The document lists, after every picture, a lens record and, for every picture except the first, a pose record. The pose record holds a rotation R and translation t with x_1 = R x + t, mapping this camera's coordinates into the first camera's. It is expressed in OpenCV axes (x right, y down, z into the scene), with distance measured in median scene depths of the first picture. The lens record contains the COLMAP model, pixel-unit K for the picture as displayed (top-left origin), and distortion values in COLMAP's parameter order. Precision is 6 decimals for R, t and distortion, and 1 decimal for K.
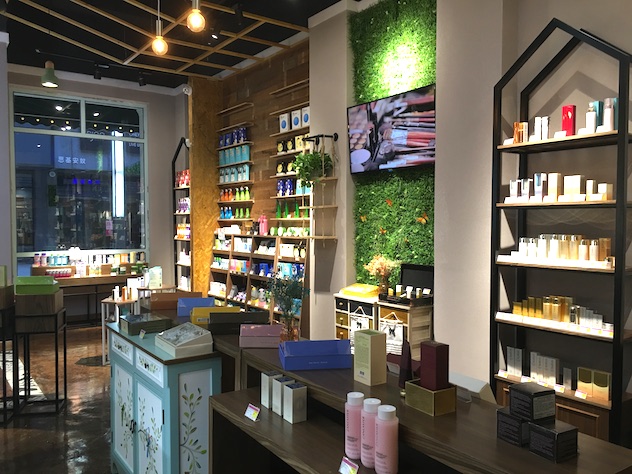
lens RADIAL K [[537.9, 0, 316.0], [0, 537.9, 237.0], [0, 0, 1]] dist [0.079047, -0.101242]
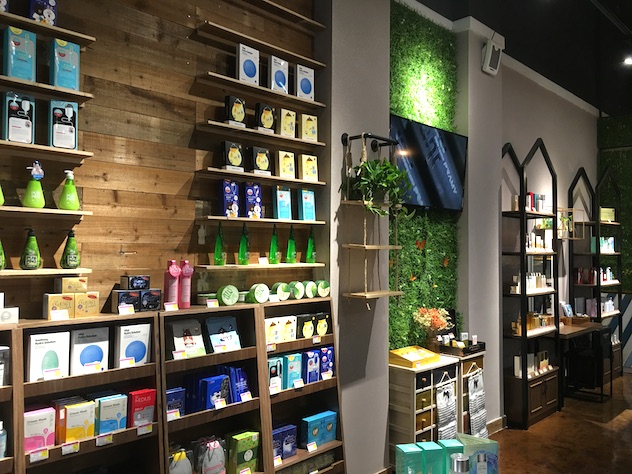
lens RADIAL K [[537.9, 0, 316.0], [0, 537.9, 237.0], [0, 0, 1]] dist [0.079047, -0.101242]
pose [[-0.181406, 0.025256, 0.983084, -0.471363], [0.023680, 0.999492, -0.021308, -0.042273], [-0.983123, 0.019414, -0.181912, 0.906589]]
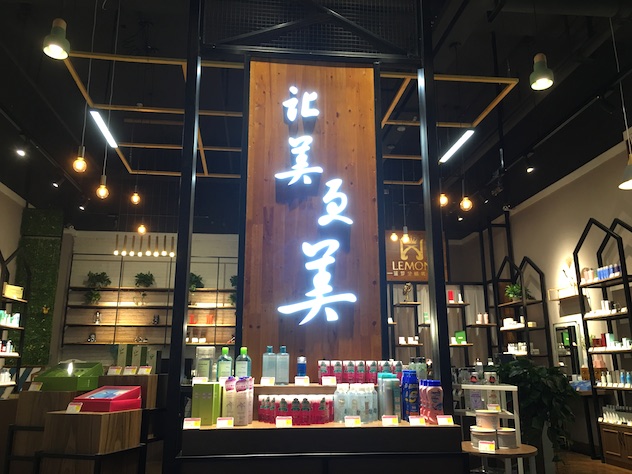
lens RADIAL K [[537.9, 0, 316.0], [0, 537.9, 237.0], [0, 0, 1]] dist [0.079047, -0.101242]
pose [[-0.869926, 0.116678, 0.479182, -0.649084], [0.016160, 0.977834, -0.208758, 0.038137], [-0.492918, -0.173860, -0.852528, 0.856887]]
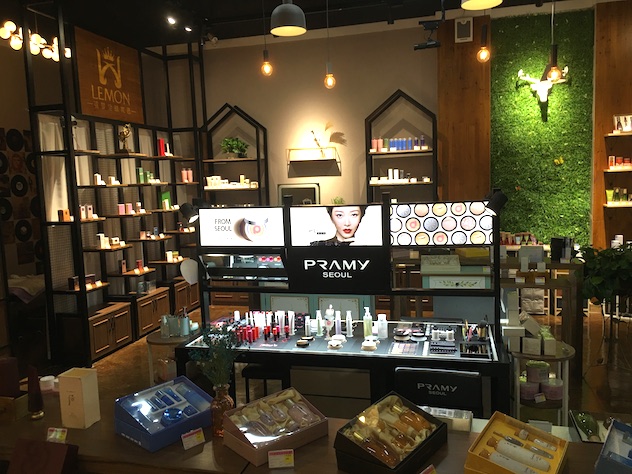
lens RADIAL K [[537.9, 0, 316.0], [0, 537.9, 237.0], [0, 0, 1]] dist [0.079047, -0.101242]
pose [[-0.768919, 0.096549, -0.632014, 0.089861], [0.018084, 0.991421, 0.129452, -0.044398], [0.639090, 0.088109, -0.764068, 0.511131]]
